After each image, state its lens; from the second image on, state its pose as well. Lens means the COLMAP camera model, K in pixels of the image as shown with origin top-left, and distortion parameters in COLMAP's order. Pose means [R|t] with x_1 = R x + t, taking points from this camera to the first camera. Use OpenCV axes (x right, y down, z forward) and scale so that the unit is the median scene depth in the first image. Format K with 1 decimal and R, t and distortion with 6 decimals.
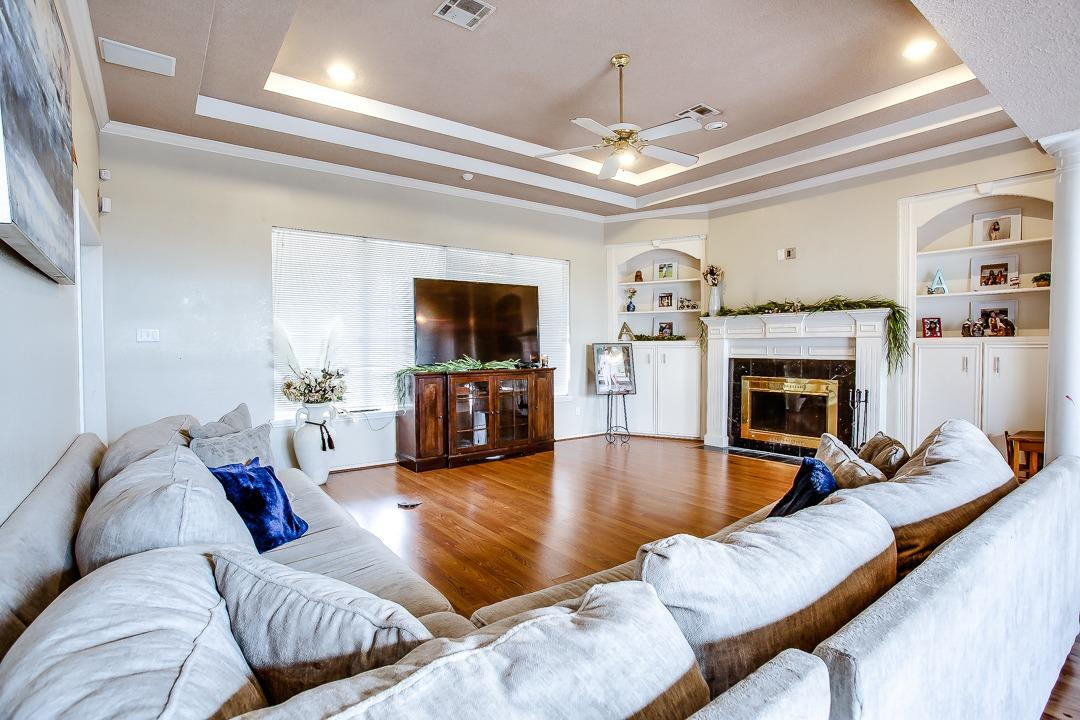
lens RADIAL K [[538.6, 0, 540.0], [0, 538.6, 360.0], [0, 0, 1]] dist [0.000085, 0.000294]
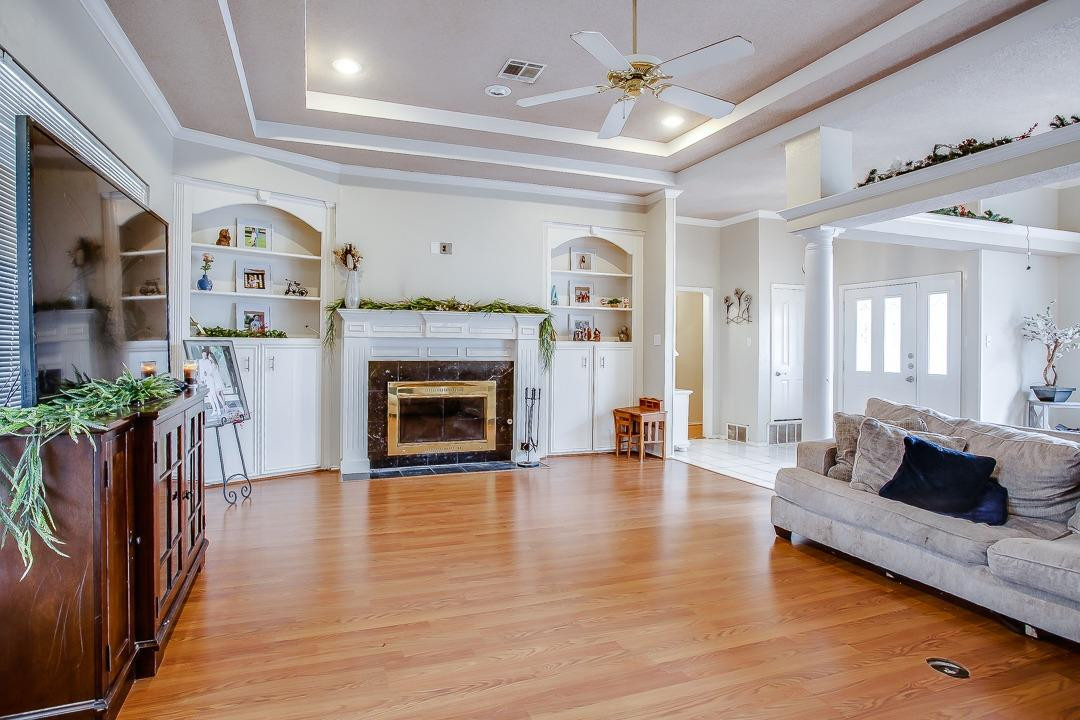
lens RADIAL K [[544.4, 0, 519.5], [0, 544.4, 346.7], [0, 0, 1]] dist [-0.041381, 0.000265]
pose [[0.330812, 0.007845, 0.943664, -0.362378], [0.017294, 0.999747, -0.014374, -0.010135], [-0.943538, 0.021074, 0.330592, 0.533901]]
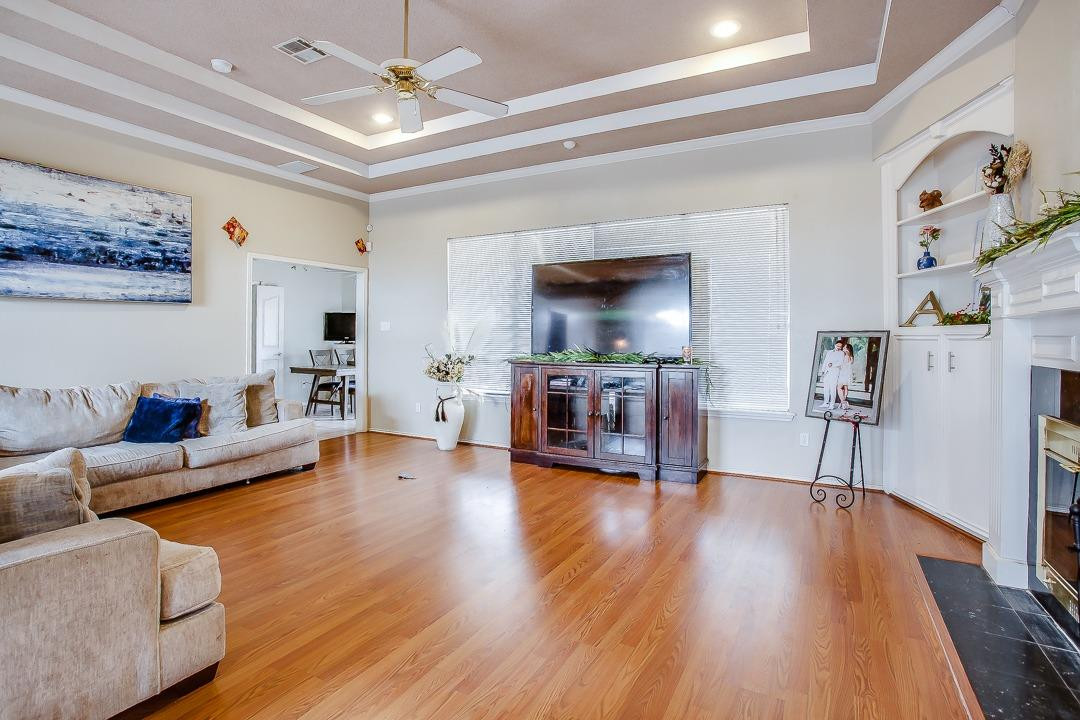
lens RADIAL K [[544.4, 0, 519.5], [0, 544.4, 346.7], [0, 0, 1]] dist [-0.041381, 0.000265]
pose [[0.387069, 0.022923, -0.921766, 0.589732], [-0.022421, 0.999629, 0.015445, -0.016897], [0.921778, 0.014689, 0.387439, 0.516334]]
